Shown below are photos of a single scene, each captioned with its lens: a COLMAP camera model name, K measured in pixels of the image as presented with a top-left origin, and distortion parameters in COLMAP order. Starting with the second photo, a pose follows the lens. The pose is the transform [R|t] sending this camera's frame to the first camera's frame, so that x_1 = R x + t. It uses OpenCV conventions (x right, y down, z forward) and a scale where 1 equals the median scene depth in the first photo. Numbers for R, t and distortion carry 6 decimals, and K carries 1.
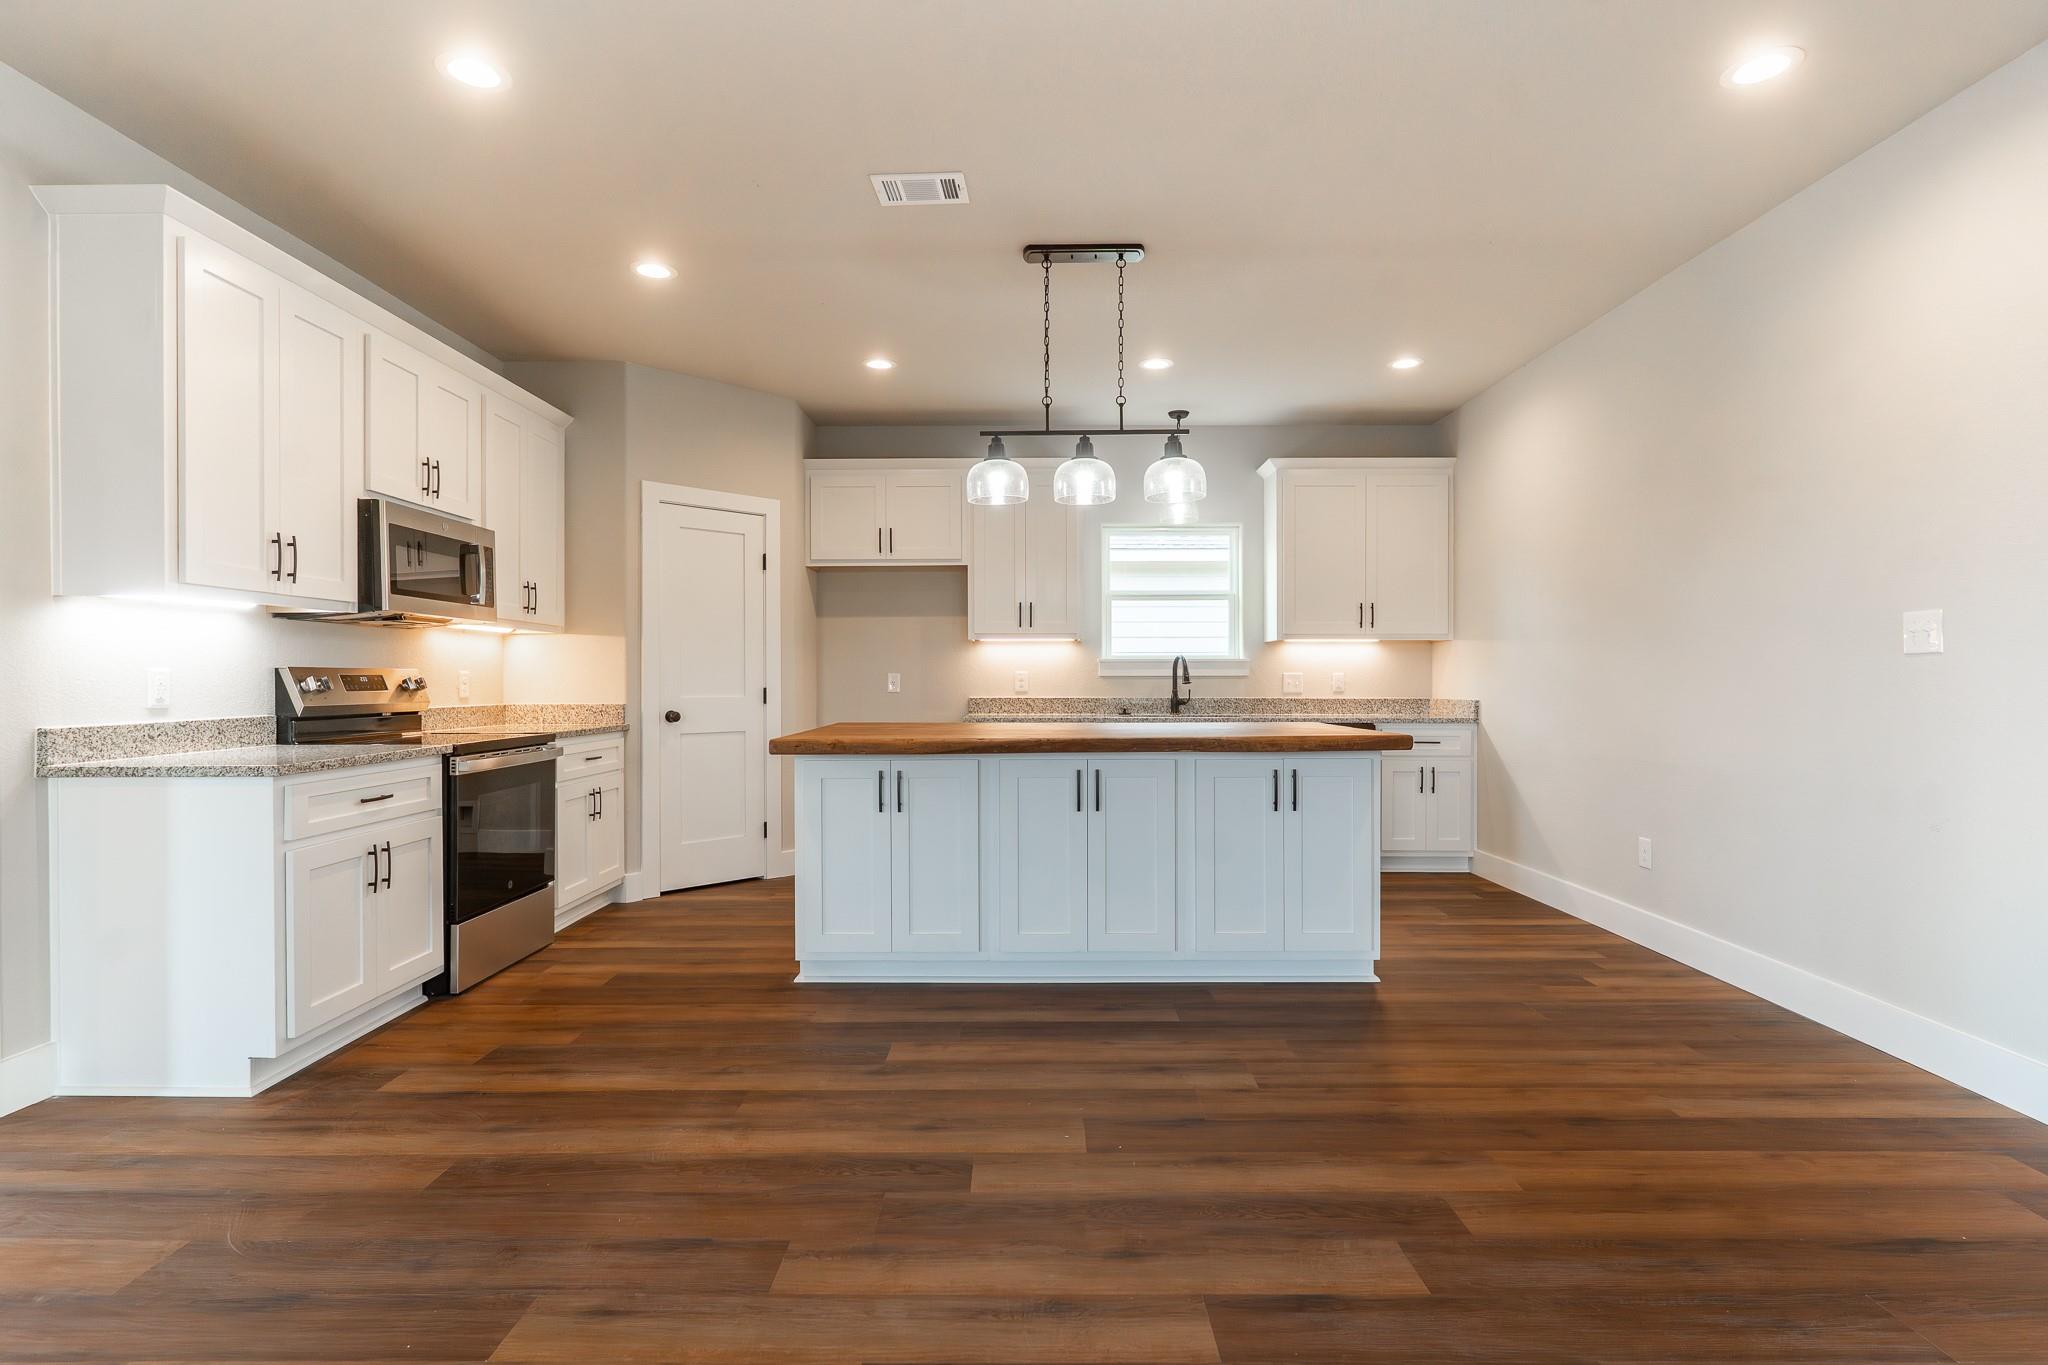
lens RADIAL K [[996.0, 0, 1028.2], [0, 996.0, 682.9], [0, 0, 1]] dist [-0.005771, -0.000765]
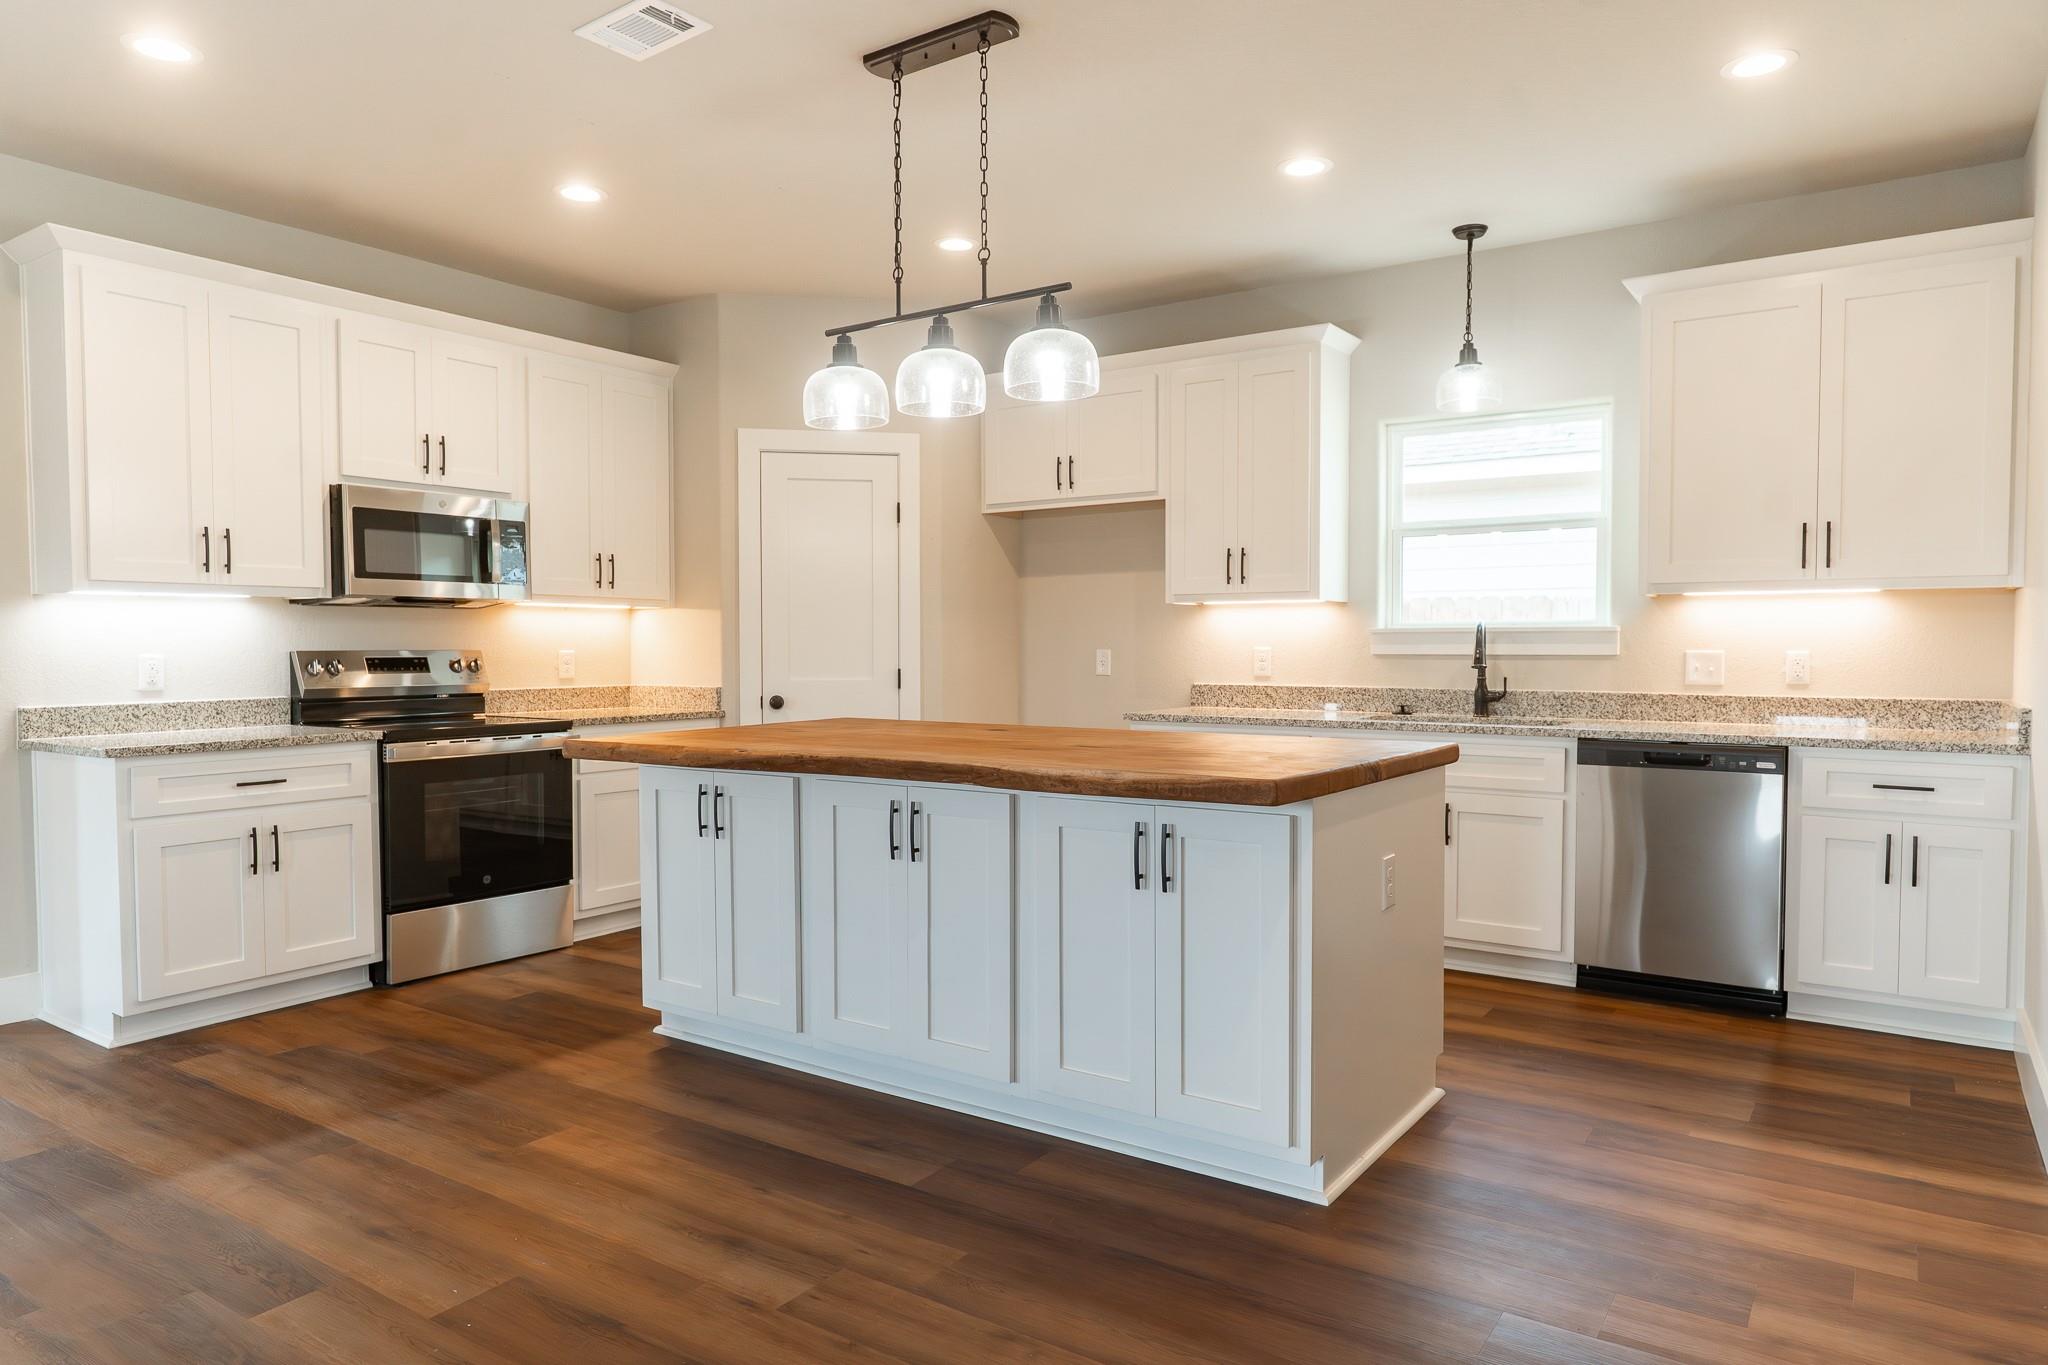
lens RADIAL K [[1276.2, 0, 1033.4], [0, 1276.2, 689.6], [0, 0, 1]] dist [0.001672, -0.000548]
pose [[0.827251, 0.019961, -0.561478, 0.626011], [-0.000970, 0.999418, 0.034100, -0.021172], [0.561832, -0.027665, 0.826789, 0.309606]]
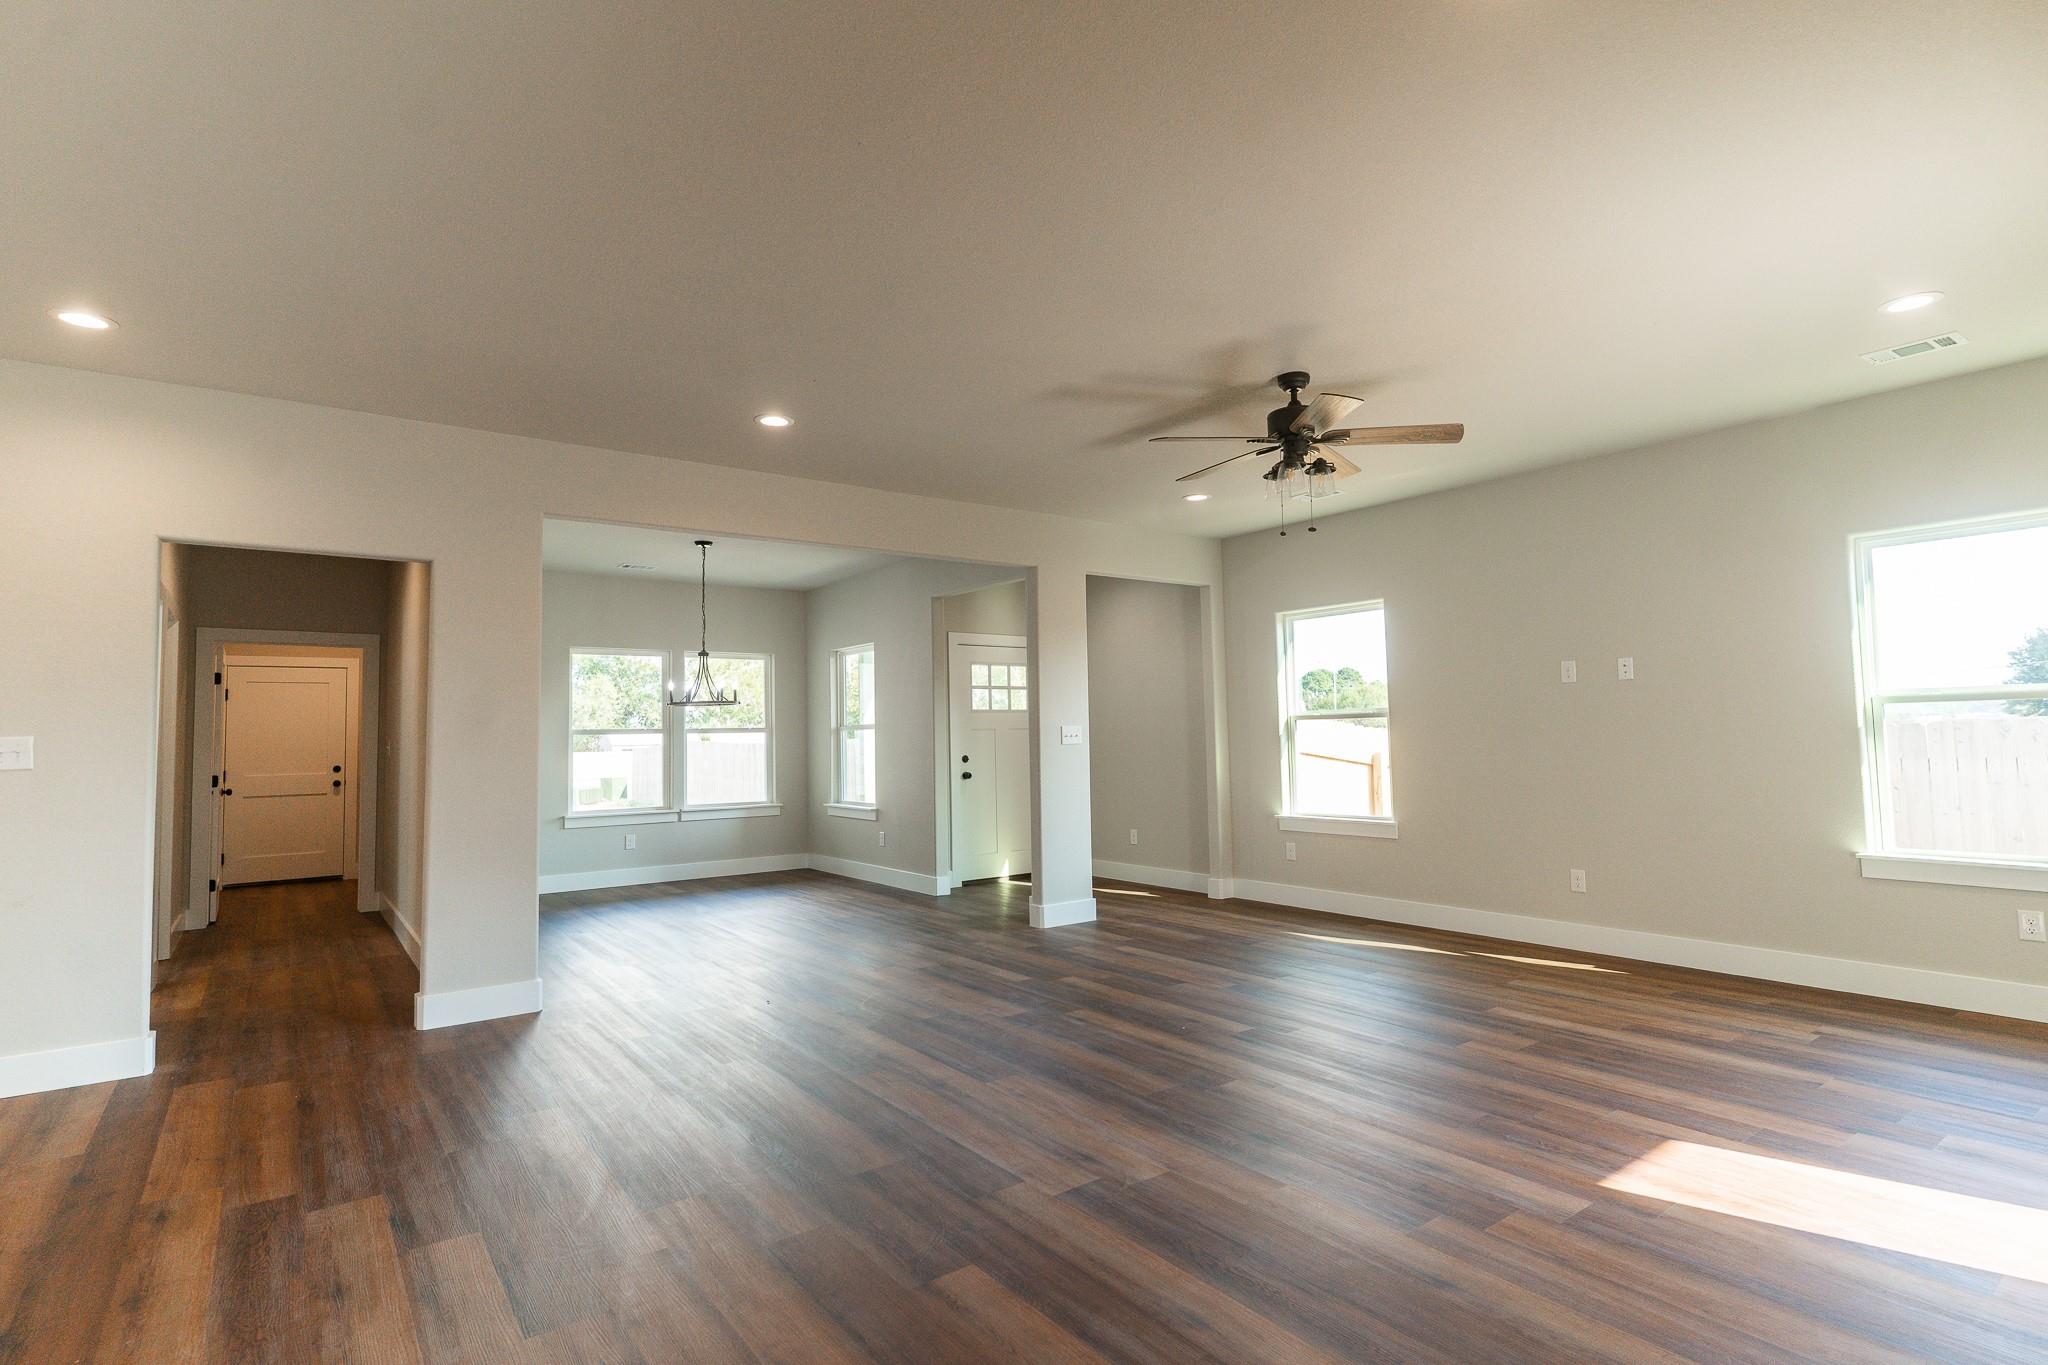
lens RADIAL K [[994.0, 0, 1022.3], [0, 994.0, 679.6], [0, 0, 1]] dist [-0.002122, 0.000154]
pose [[-0.596966, 0.056974, 0.800241, -0.725810], [0.025918, 0.998324, -0.051742, -0.035881], [-0.801848, -0.010148, -0.597442, 0.565768]]
